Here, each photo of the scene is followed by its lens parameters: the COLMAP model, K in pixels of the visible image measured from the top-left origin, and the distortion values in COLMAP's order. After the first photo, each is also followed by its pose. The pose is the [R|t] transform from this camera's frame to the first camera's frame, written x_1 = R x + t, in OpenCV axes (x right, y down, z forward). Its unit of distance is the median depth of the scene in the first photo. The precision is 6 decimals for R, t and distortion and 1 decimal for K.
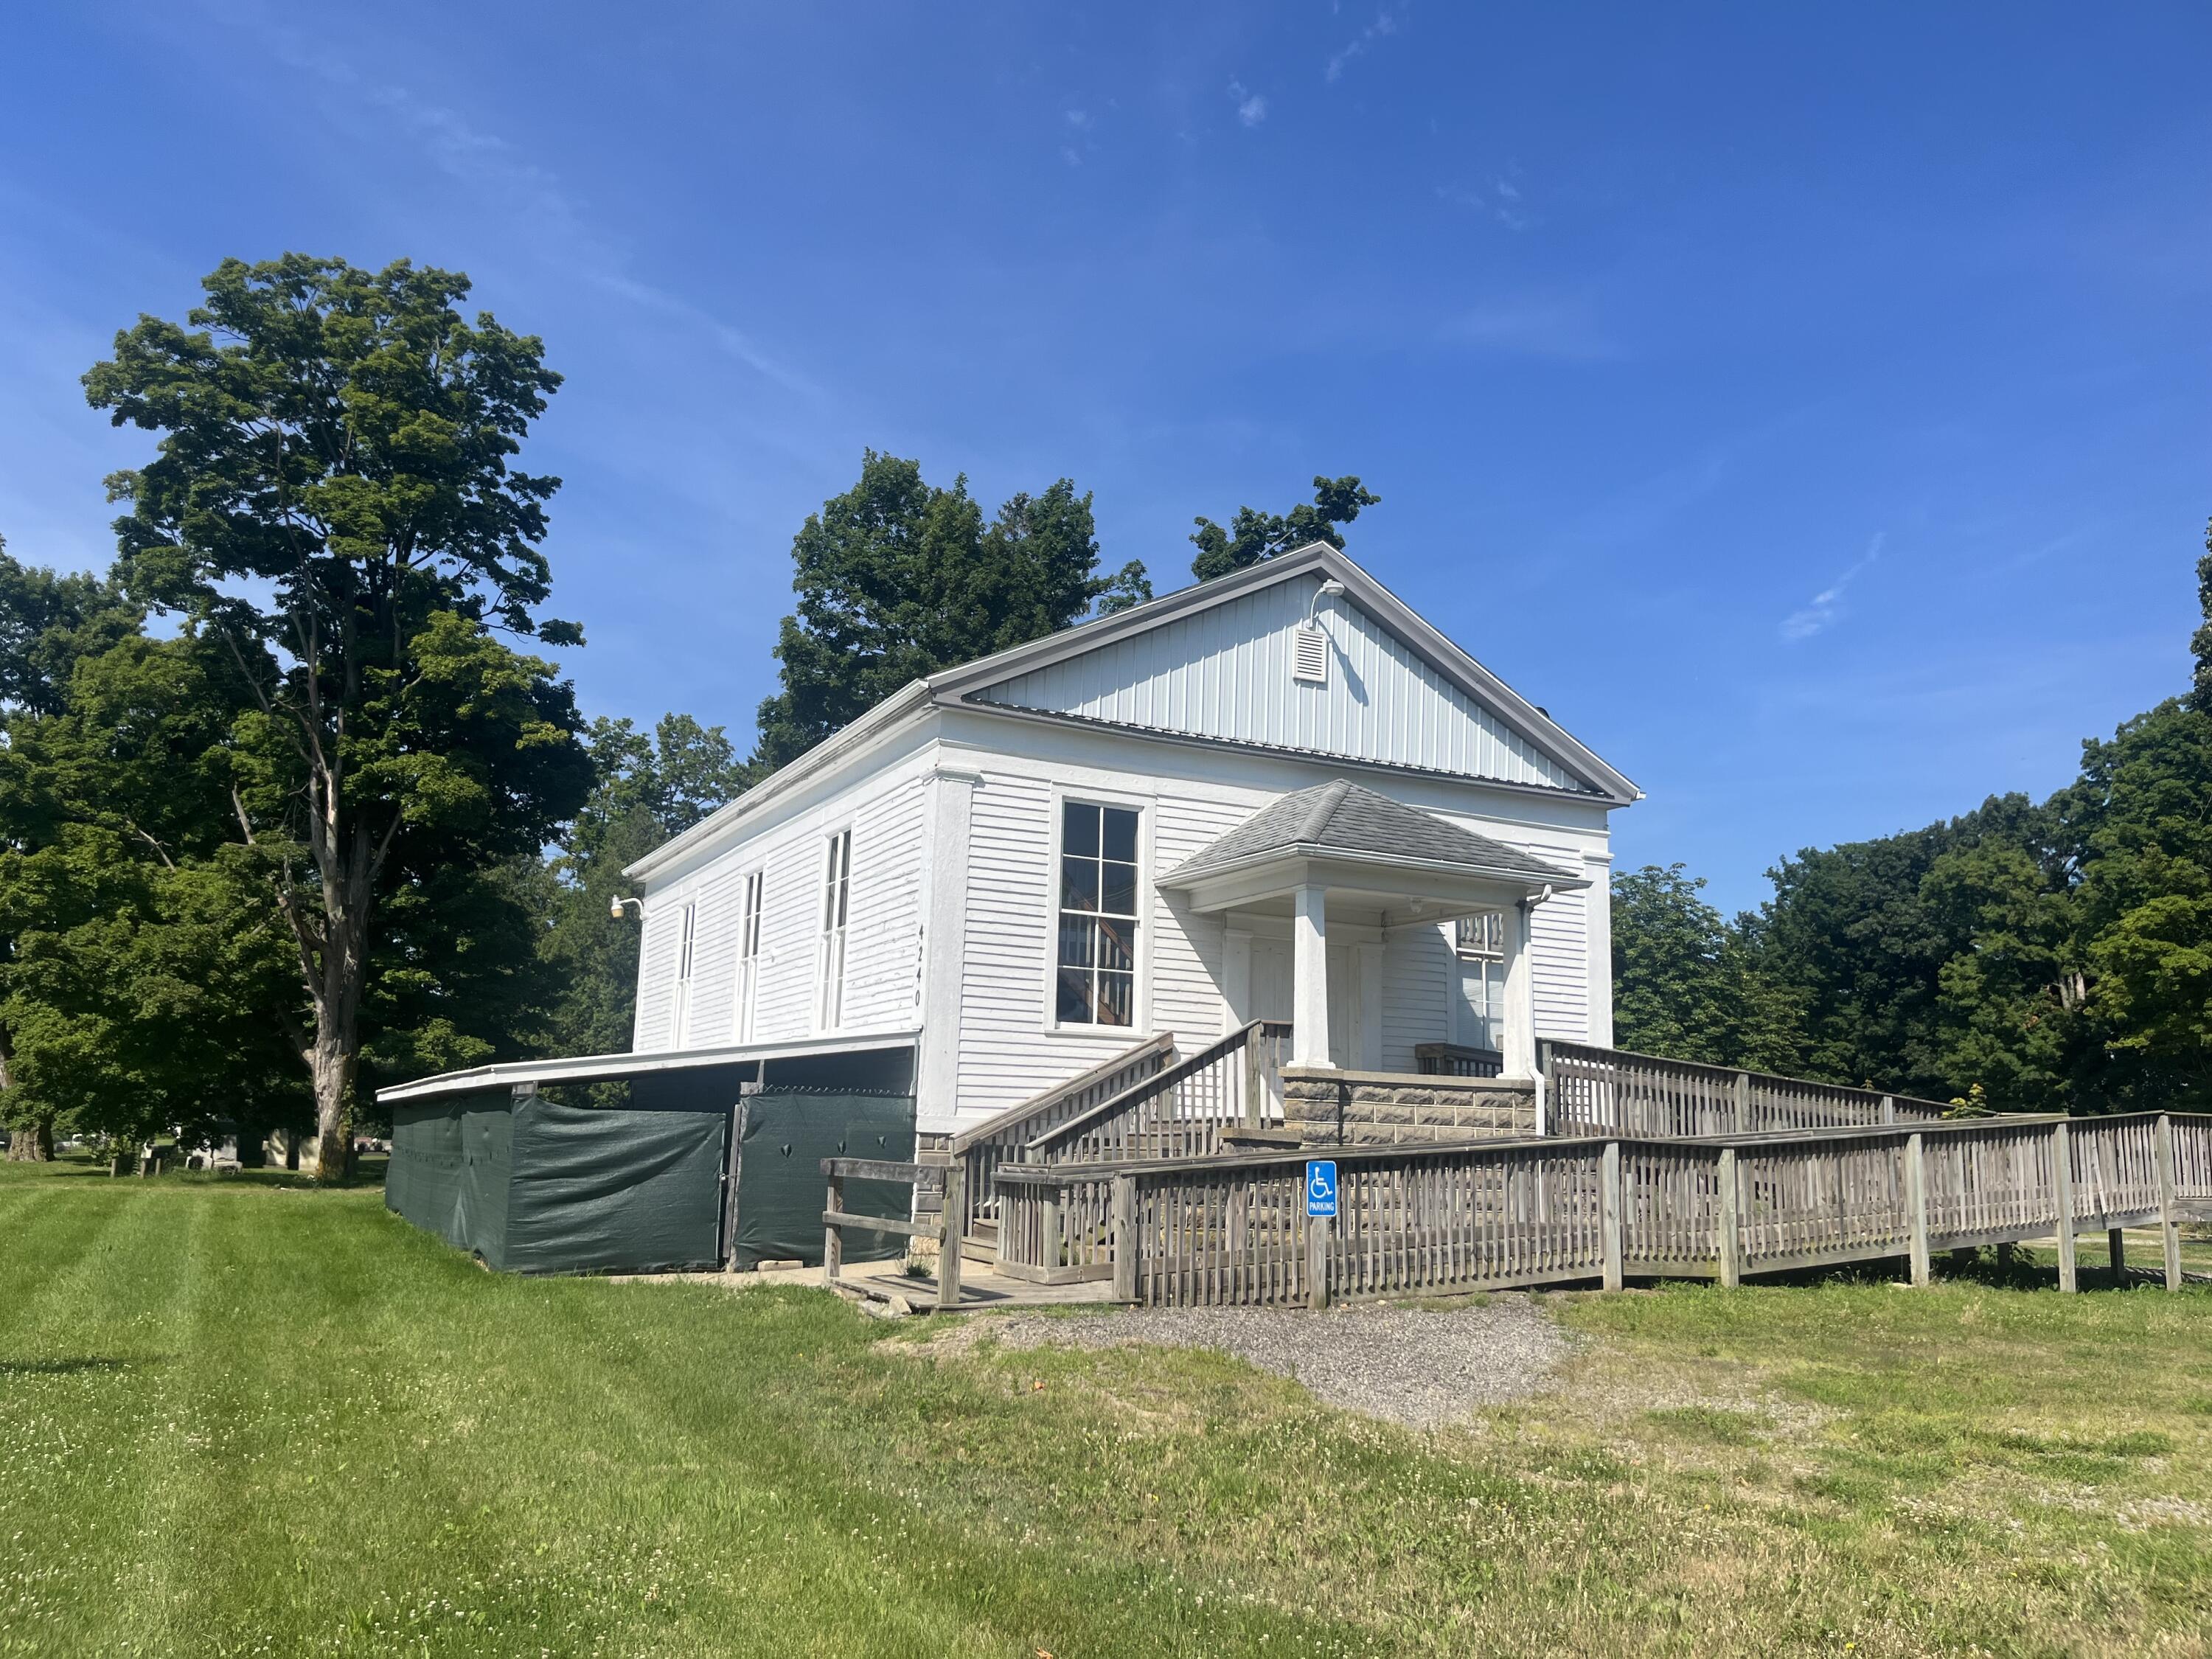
lens RADIAL K [[1662.9, 0, 1067.7], [0, 1662.9, 815.2], [0, 0, 1]] dist [0.080209, -0.122957]
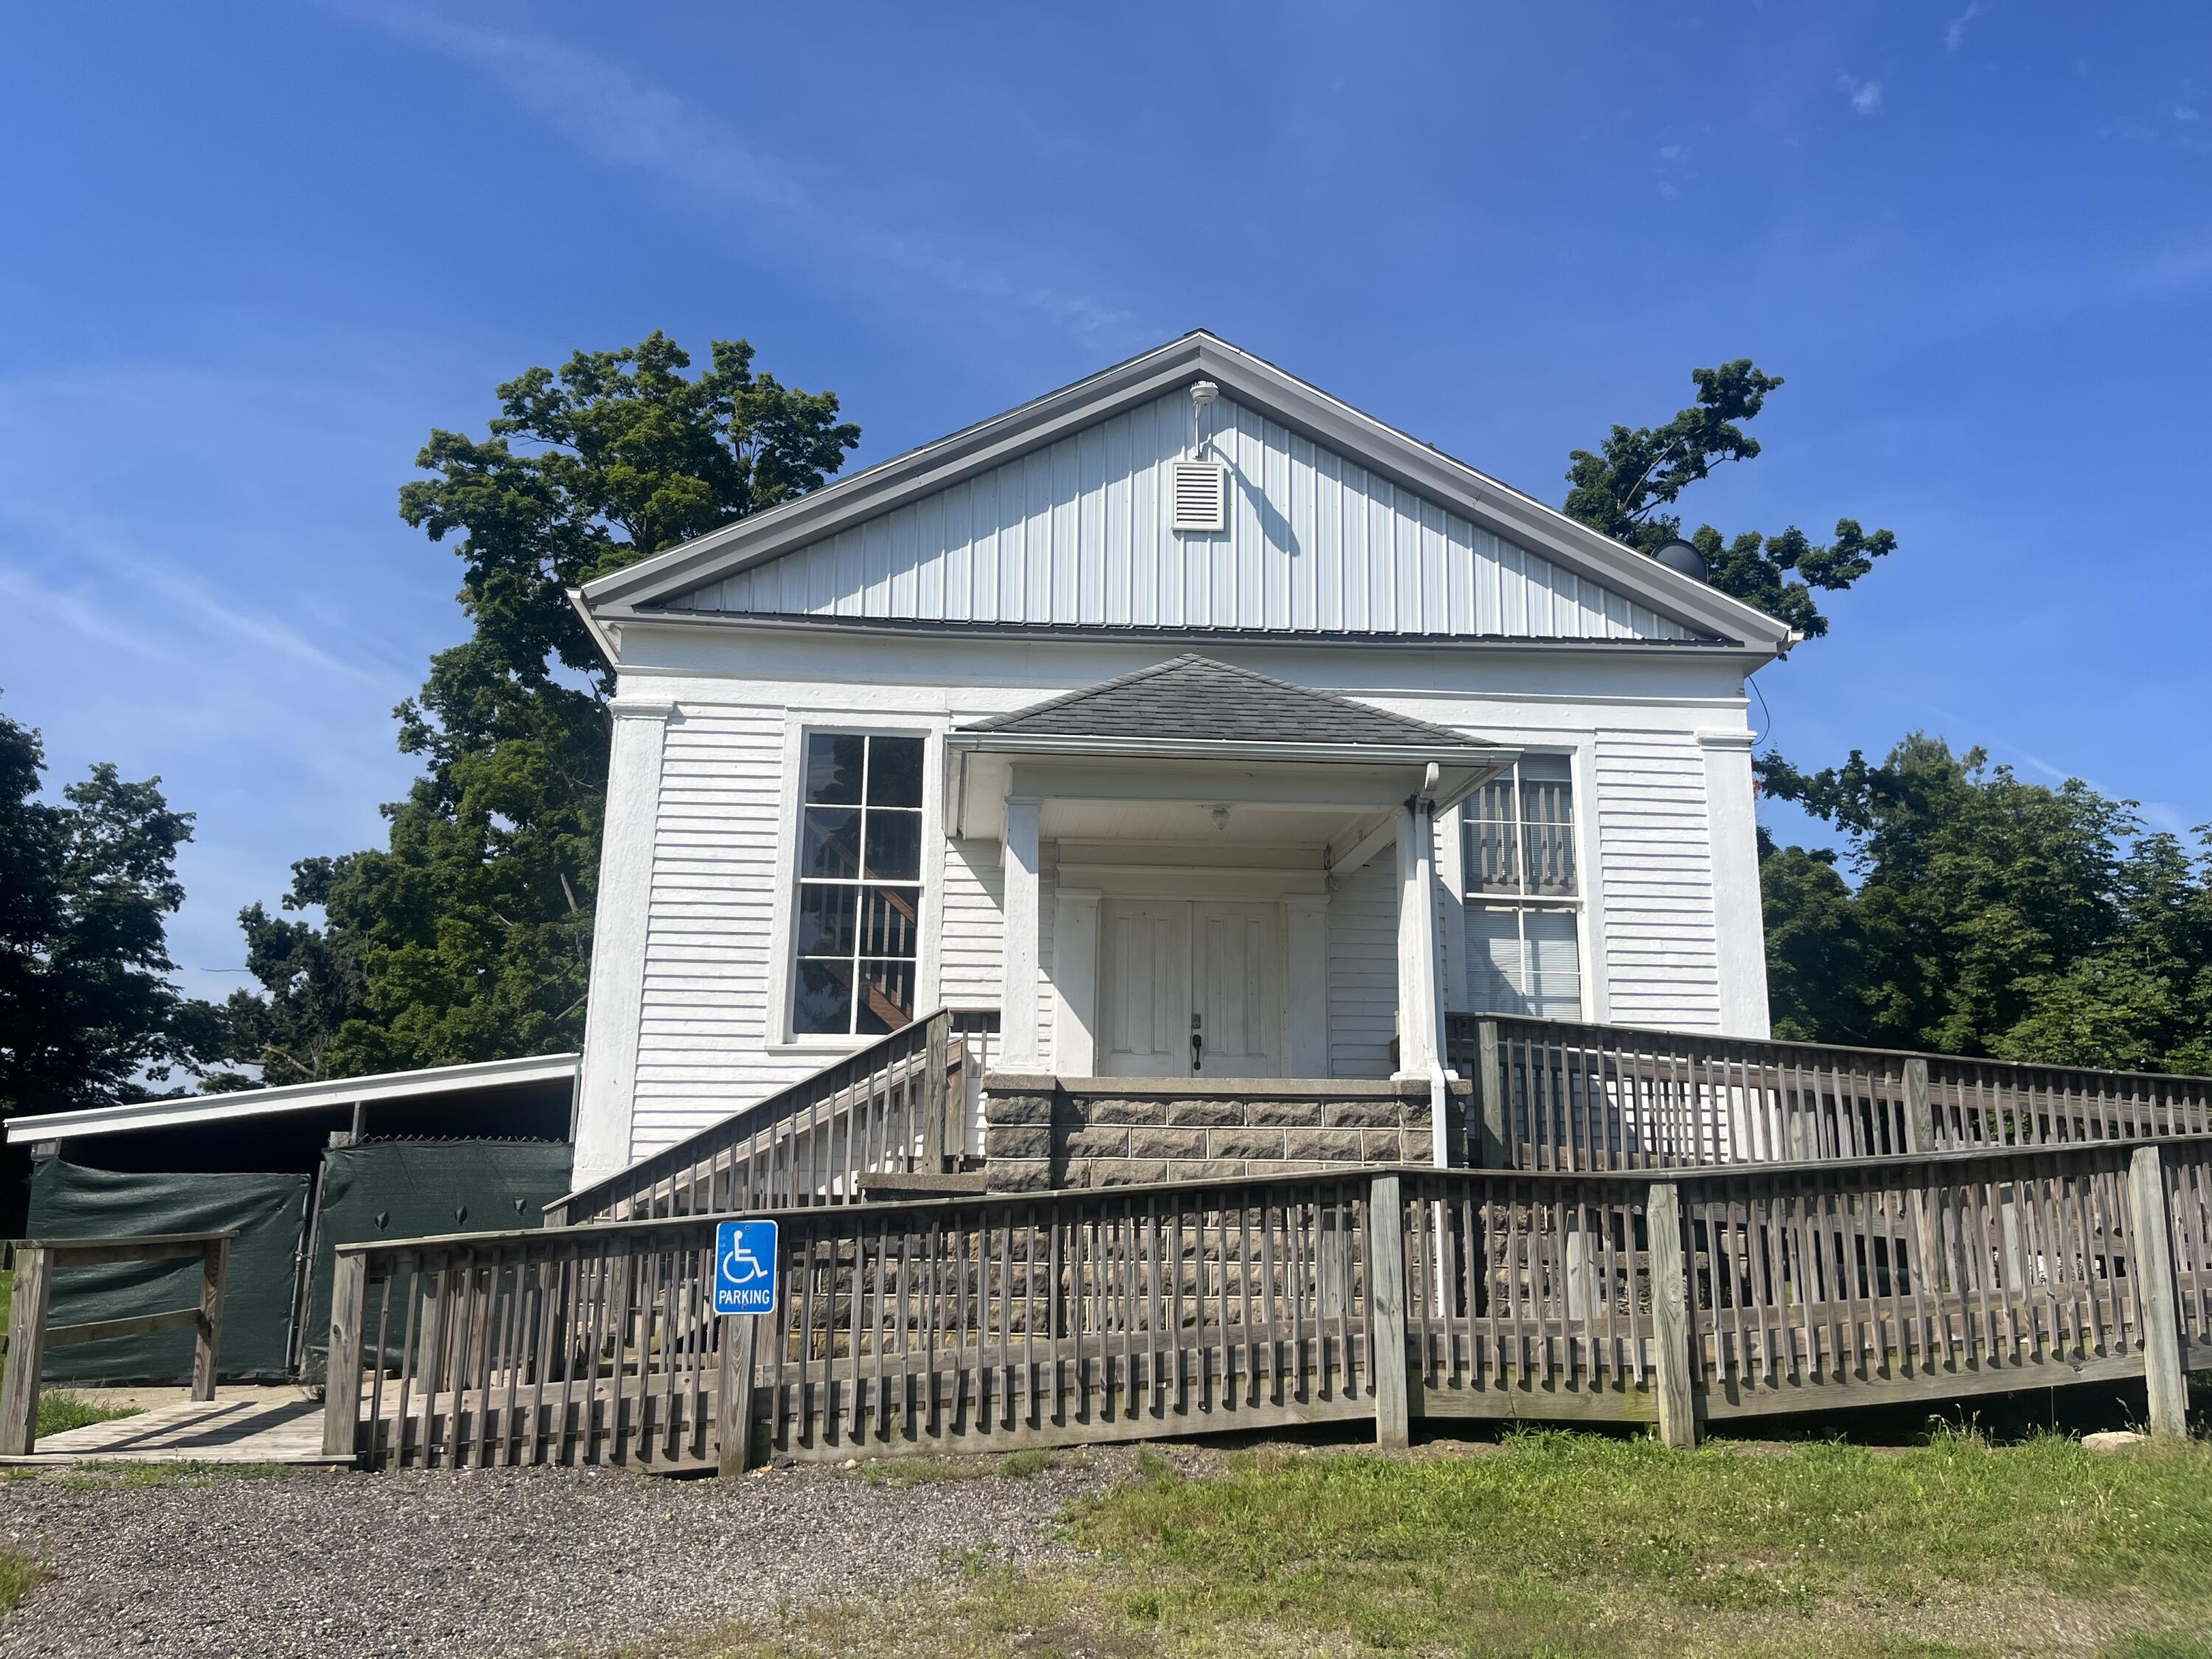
lens RADIAL K [[1662.9, 0, 1067.7], [0, 1662.9, 815.2], [0, 0, 1]] dist [0.080209, -0.122957]
pose [[0.926120, -0.104952, -0.362334, 0.379194], [0.090368, 0.994275, -0.057018, 0.082840], [0.366244, 0.020062, 0.930303, 0.371846]]
